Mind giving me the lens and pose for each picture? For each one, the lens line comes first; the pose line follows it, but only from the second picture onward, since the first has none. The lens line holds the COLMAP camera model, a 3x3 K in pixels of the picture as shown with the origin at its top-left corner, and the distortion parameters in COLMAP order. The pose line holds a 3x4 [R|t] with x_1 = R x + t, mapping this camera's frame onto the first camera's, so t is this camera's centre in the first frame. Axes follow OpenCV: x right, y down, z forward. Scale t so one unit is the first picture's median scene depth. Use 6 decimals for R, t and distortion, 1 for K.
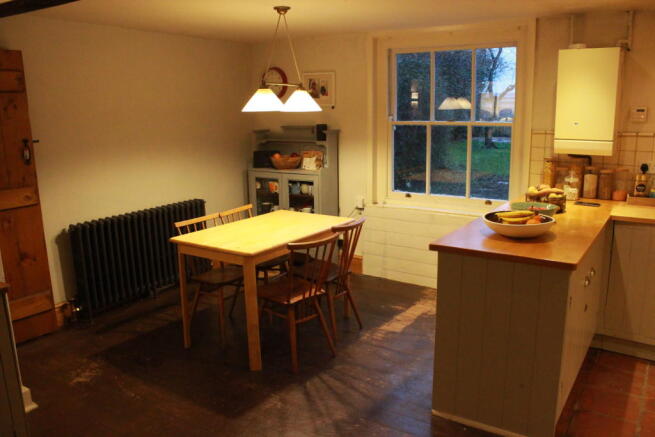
lens RADIAL K [[562.5, 0, 327.5], [0, 562.5, 218.5], [0, 0, 1]] dist [-0.124721, 0.010665]
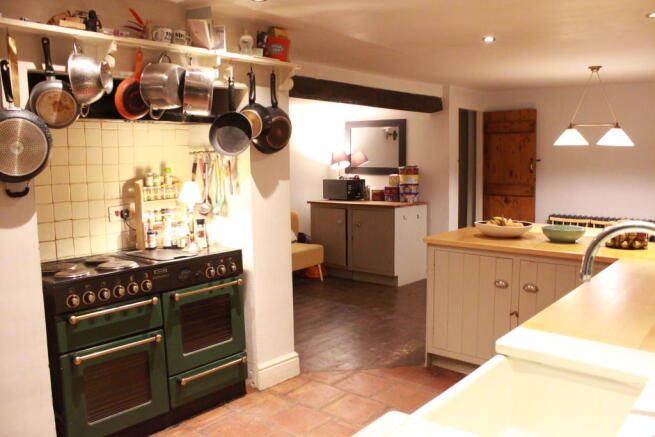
lens RADIAL K [[562.5, 0, 327.5], [0, 562.5, 218.5], [0, 0, 1]] dist [-0.124721, 0.010665]
pose [[-0.131221, 0.131538, -0.982588, 1.284844], [-0.177051, 0.972113, 0.153781, -0.113025], [0.975415, 0.194147, -0.104273, 0.569428]]
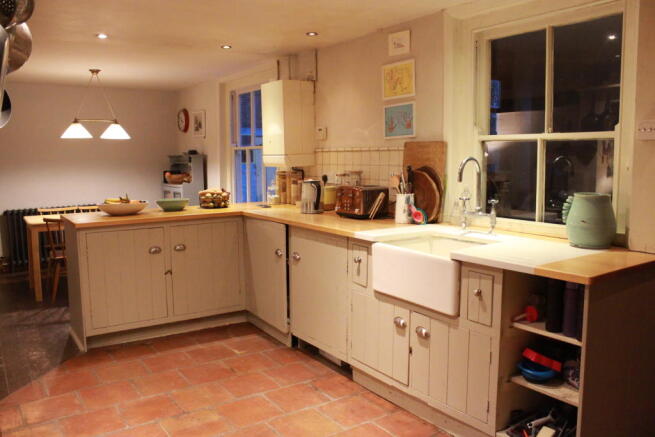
lens RADIAL K [[562.5, 0, 327.5], [0, 562.5, 218.5], [0, 0, 1]] dist [-0.124721, 0.010665]
pose [[0.929740, 0.046009, -0.365331, 1.054841], [-0.072557, 0.995602, -0.059268, 0.065495], [0.360997, 0.081611, 0.928989, -0.126171]]
